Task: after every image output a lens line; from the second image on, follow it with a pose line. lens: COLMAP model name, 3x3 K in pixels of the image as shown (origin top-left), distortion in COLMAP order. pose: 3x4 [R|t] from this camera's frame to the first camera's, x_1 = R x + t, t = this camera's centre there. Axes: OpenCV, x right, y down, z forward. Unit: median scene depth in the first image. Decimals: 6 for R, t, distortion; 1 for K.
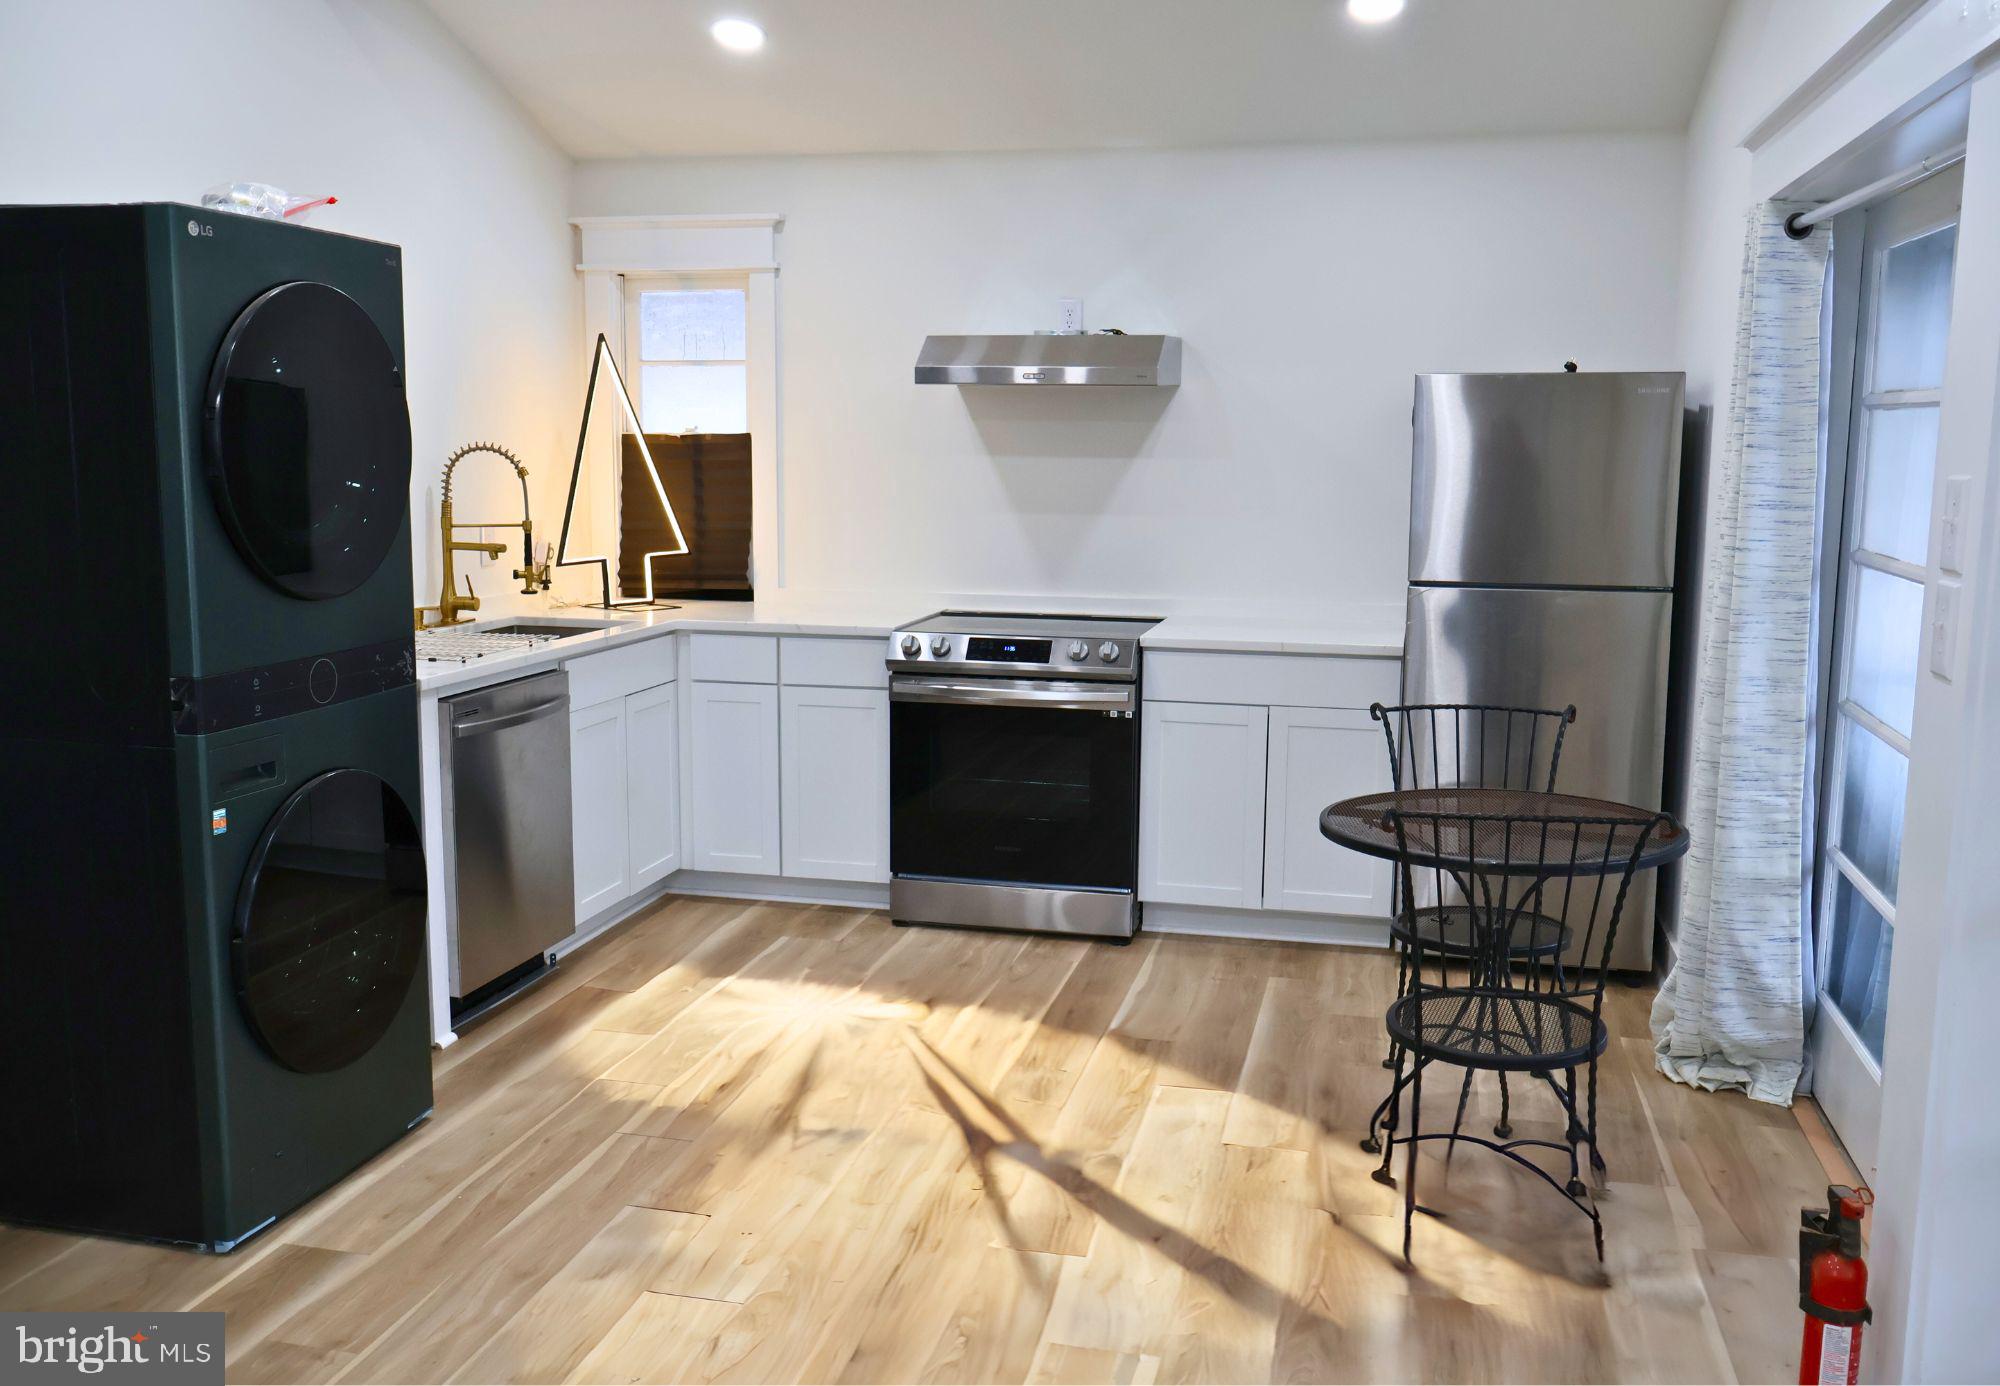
lens RADIAL K [[1756.0, 0, 999.6], [0, 1756.0, 693.9], [0, 0, 1]] dist [0.009892, 0.000094]
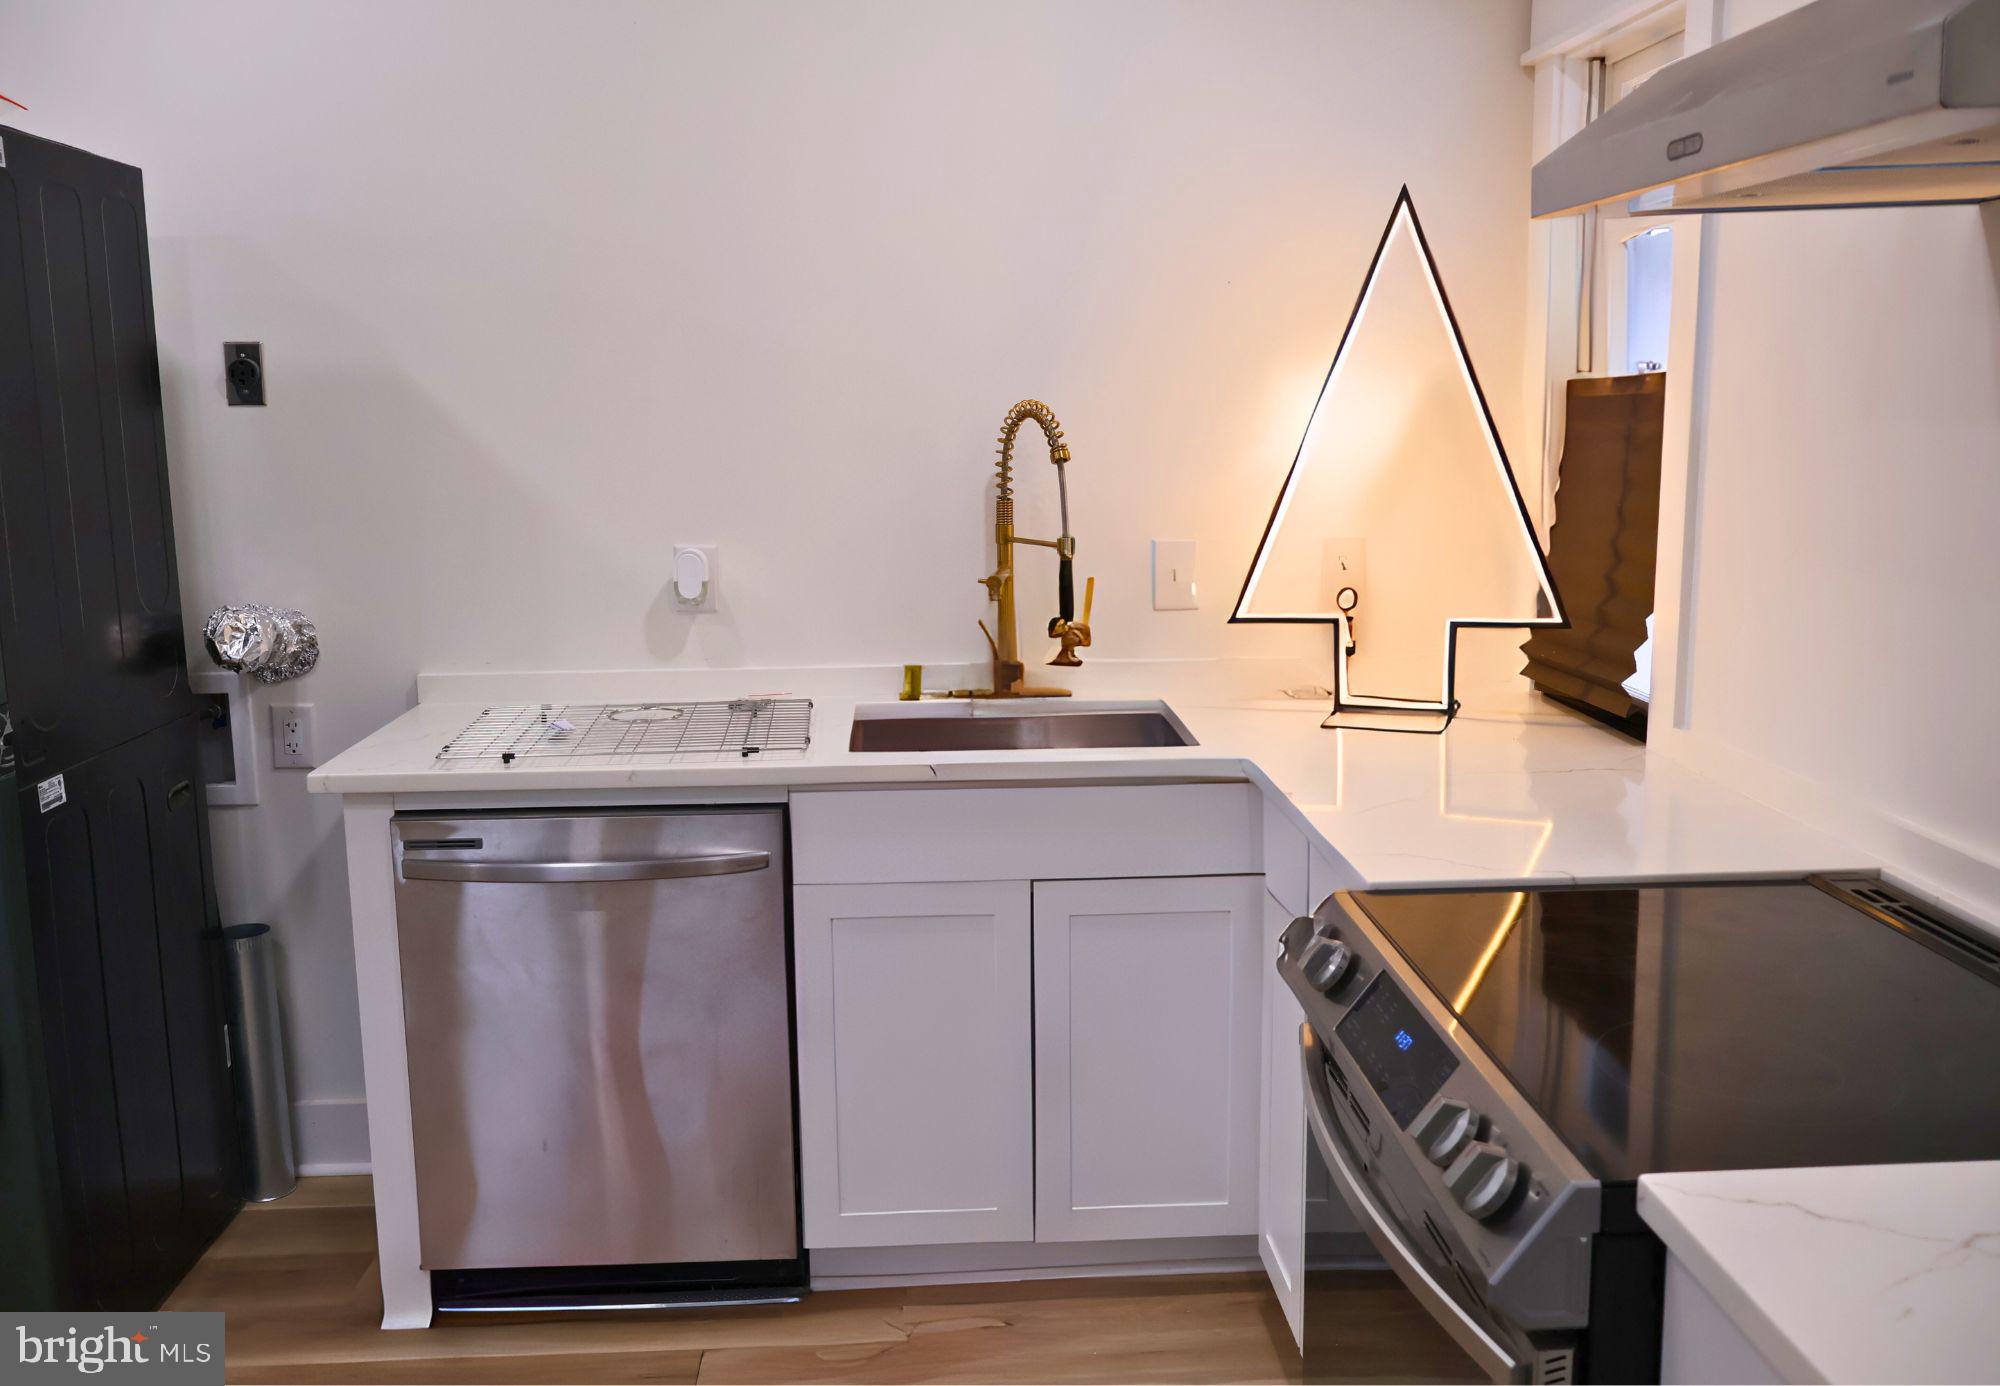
lens RADIAL K [[1756.0, 0, 1002.9], [0, 1756.0, 691.0], [0, 0, 1]] dist [0.009892, 0.000094]
pose [[0.290915, 0.152410, -0.944531, 0.272948], [-0.125623, 0.984768, 0.120211, -0.115827], [0.948466, 0.083683, 0.305630, 0.811965]]
